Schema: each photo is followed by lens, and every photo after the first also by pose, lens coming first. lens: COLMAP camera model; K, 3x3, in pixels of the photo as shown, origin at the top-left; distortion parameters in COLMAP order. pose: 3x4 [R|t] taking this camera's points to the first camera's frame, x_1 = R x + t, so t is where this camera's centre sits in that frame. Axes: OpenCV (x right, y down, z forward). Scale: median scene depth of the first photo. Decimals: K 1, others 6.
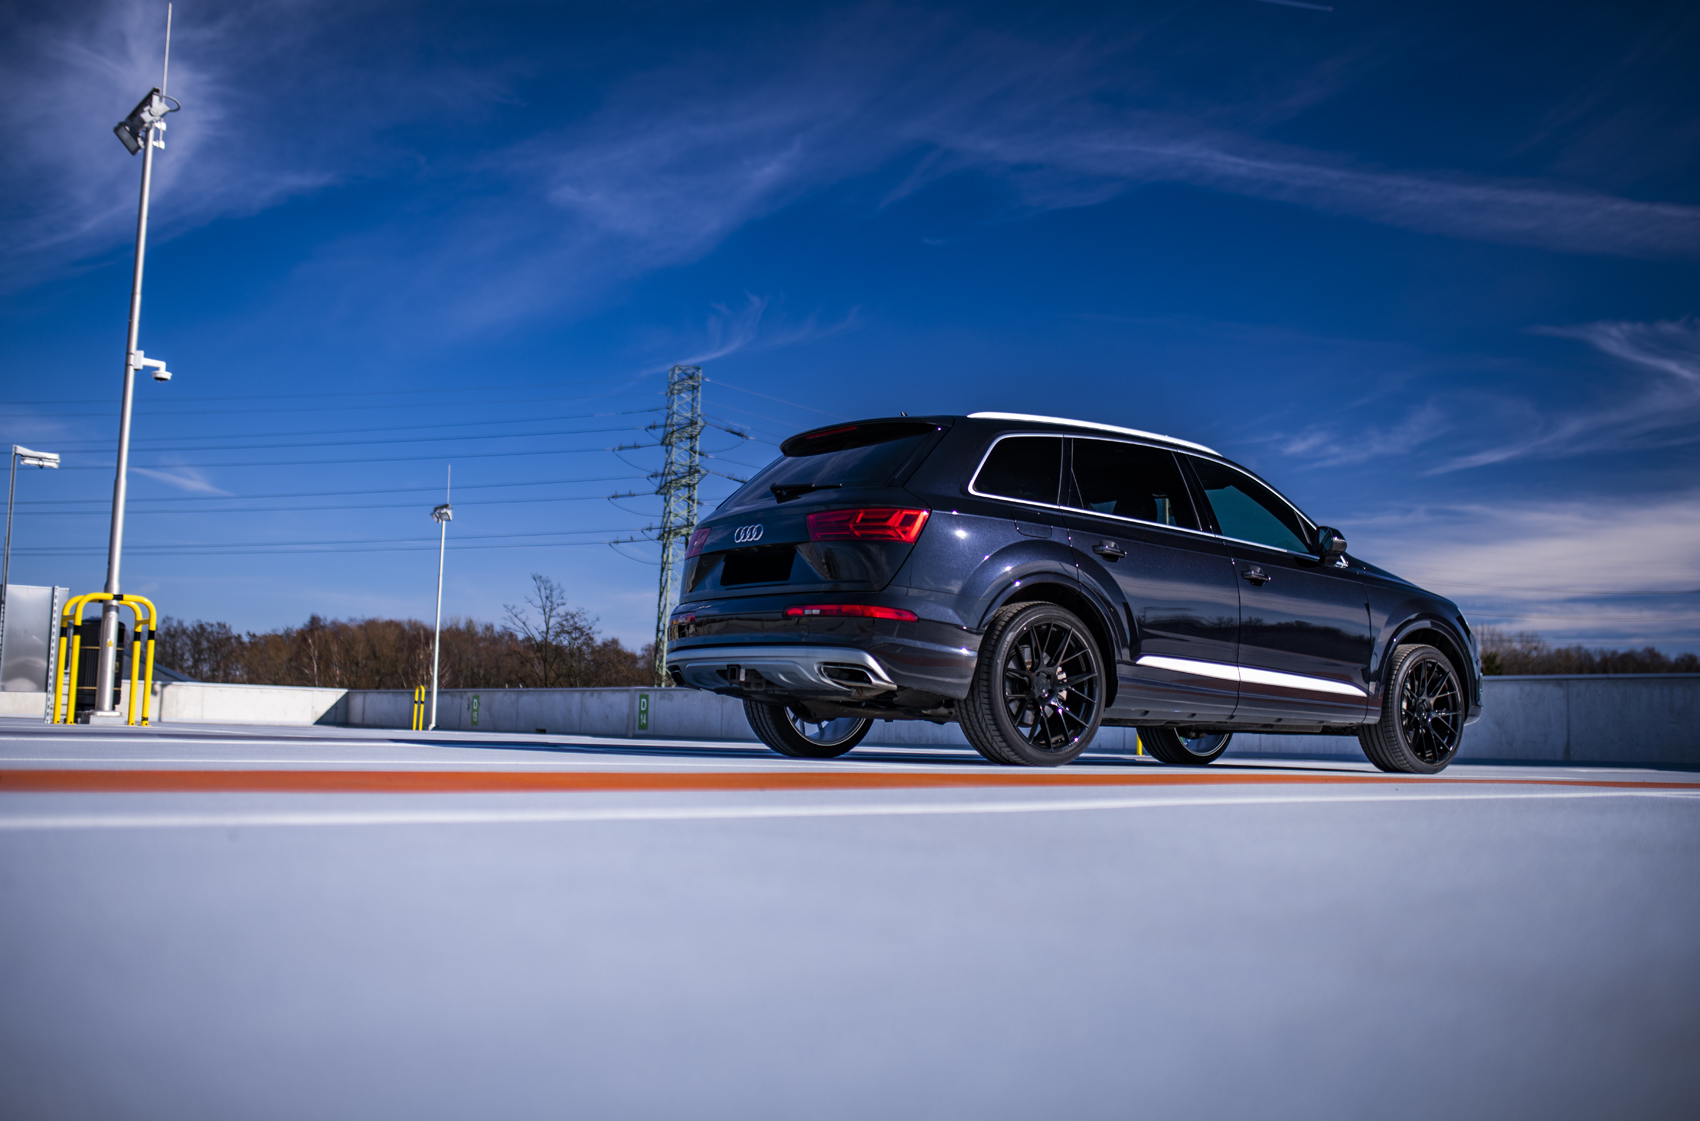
lens RADIAL K [[1668.8, 0, 850.0], [0, 1668.8, 560.5], [0, 0, 1]] dist [-0.075430, 0.167511]
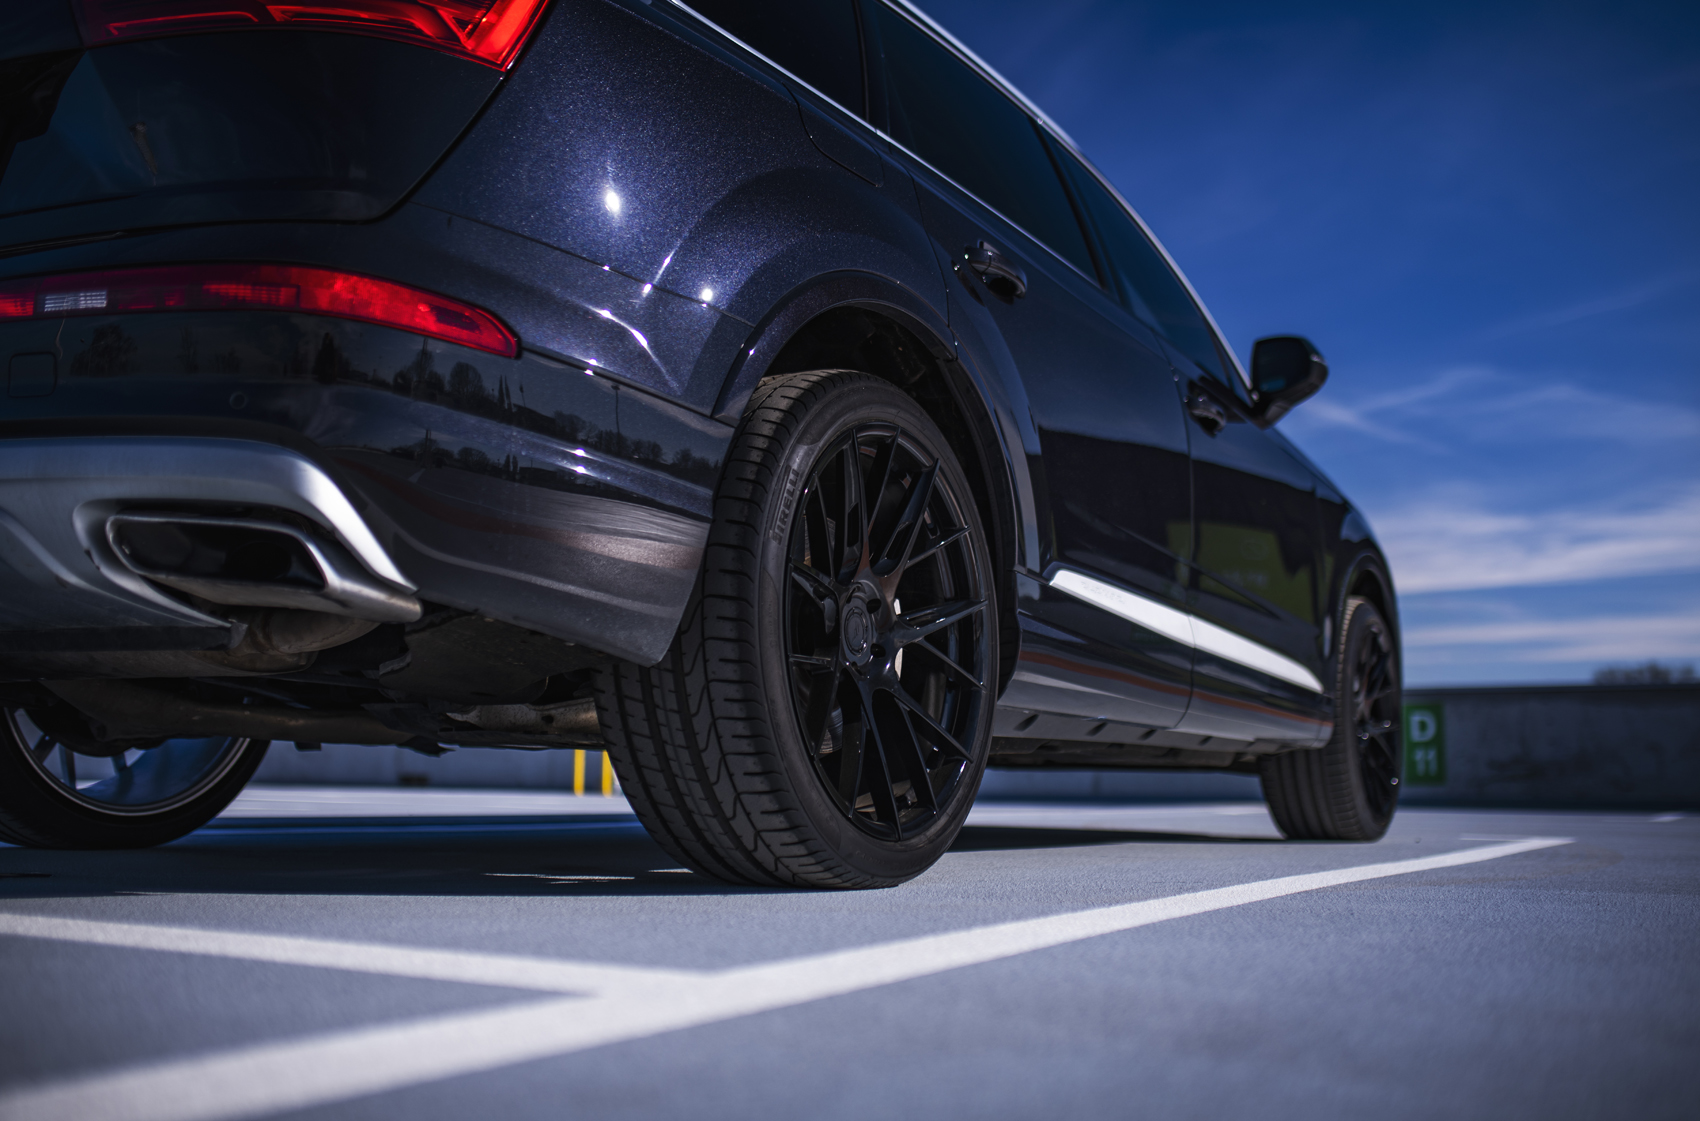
lens RADIAL K [[1668.8, 0, 850.0], [0, 1668.8, 560.5], [0, 0, 1]] dist [-0.075430, 0.167511]
pose [[0.928620, 0.034533, 0.369422, -0.003673], [-0.027766, 0.999335, -0.023622, 0.048983], [-0.369992, 0.011679, 0.928961, 0.499284]]
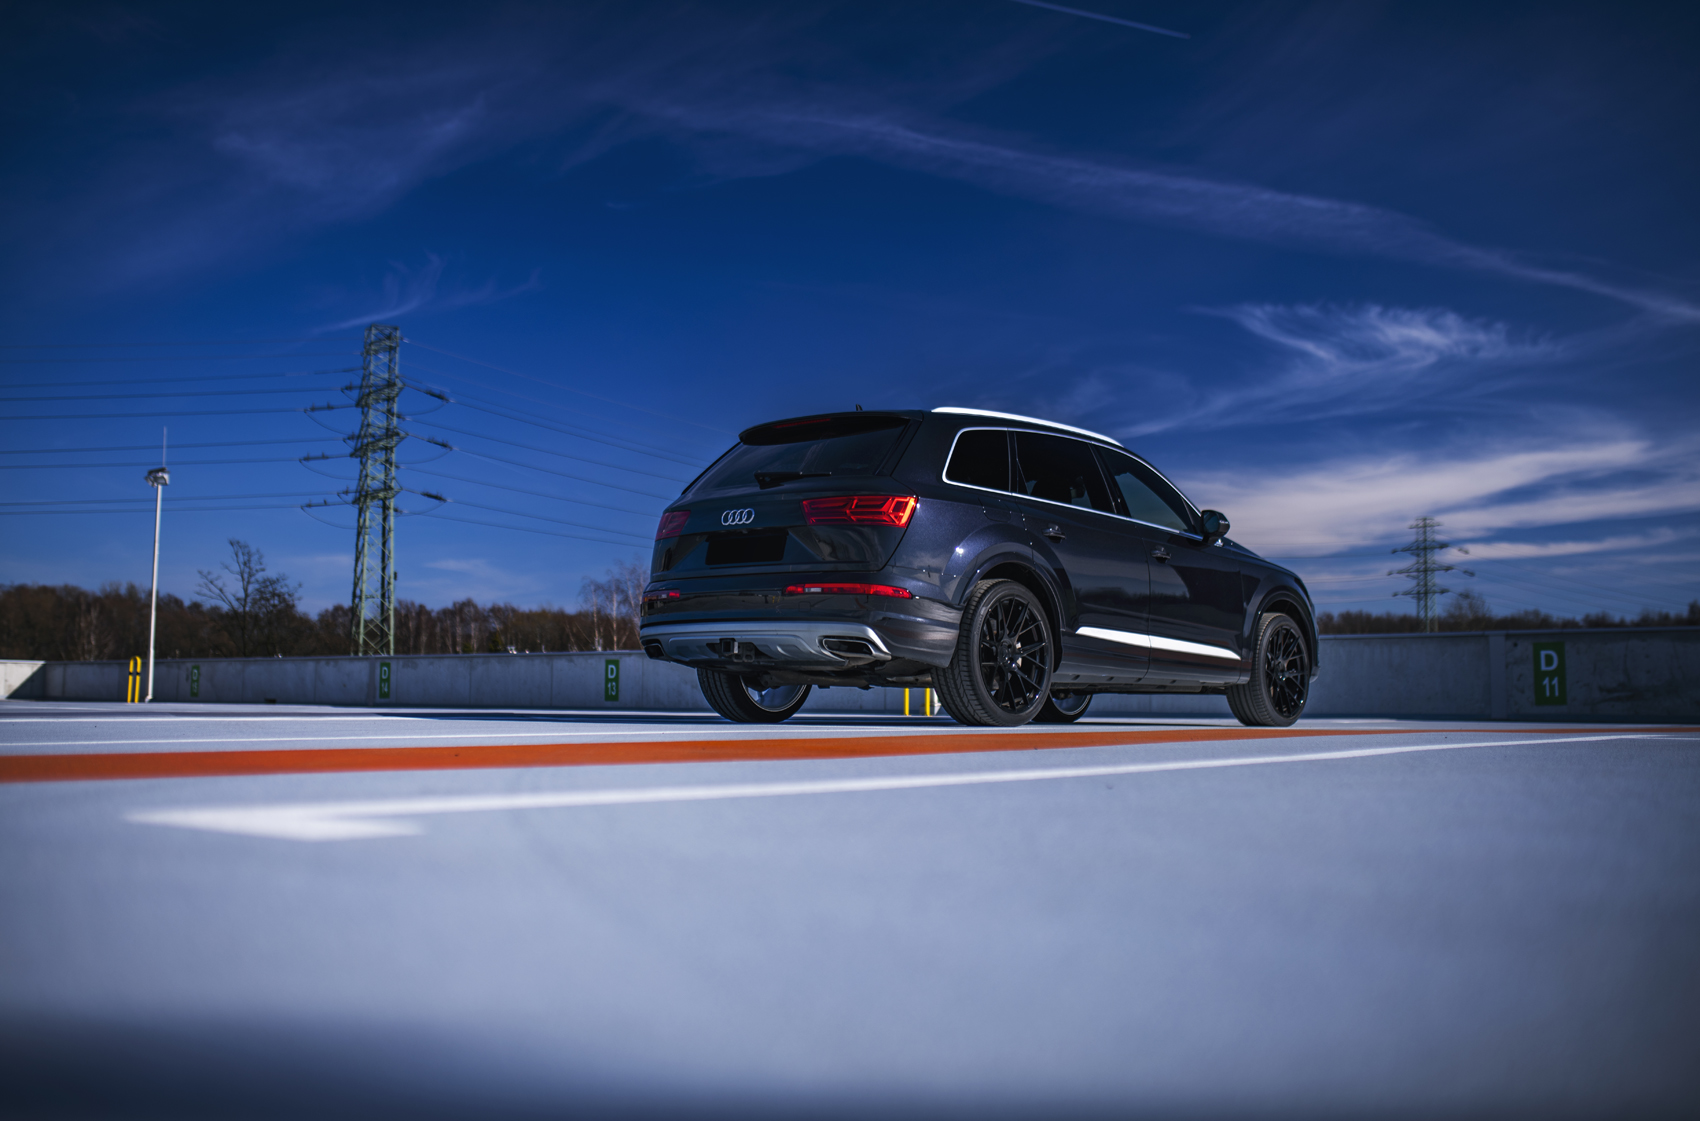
lens RADIAL K [[1658.4, 0, 840.4], [0, 1658.4, 530.0], [0, 0, 1]] dist [-0.042212, 0.006509]
pose [[0.982468, 0.002271, 0.186417, -0.142386], [-0.002932, 0.999990, 0.003267, -0.008268], [-0.186408, -0.003756, 0.982465, -0.050440]]
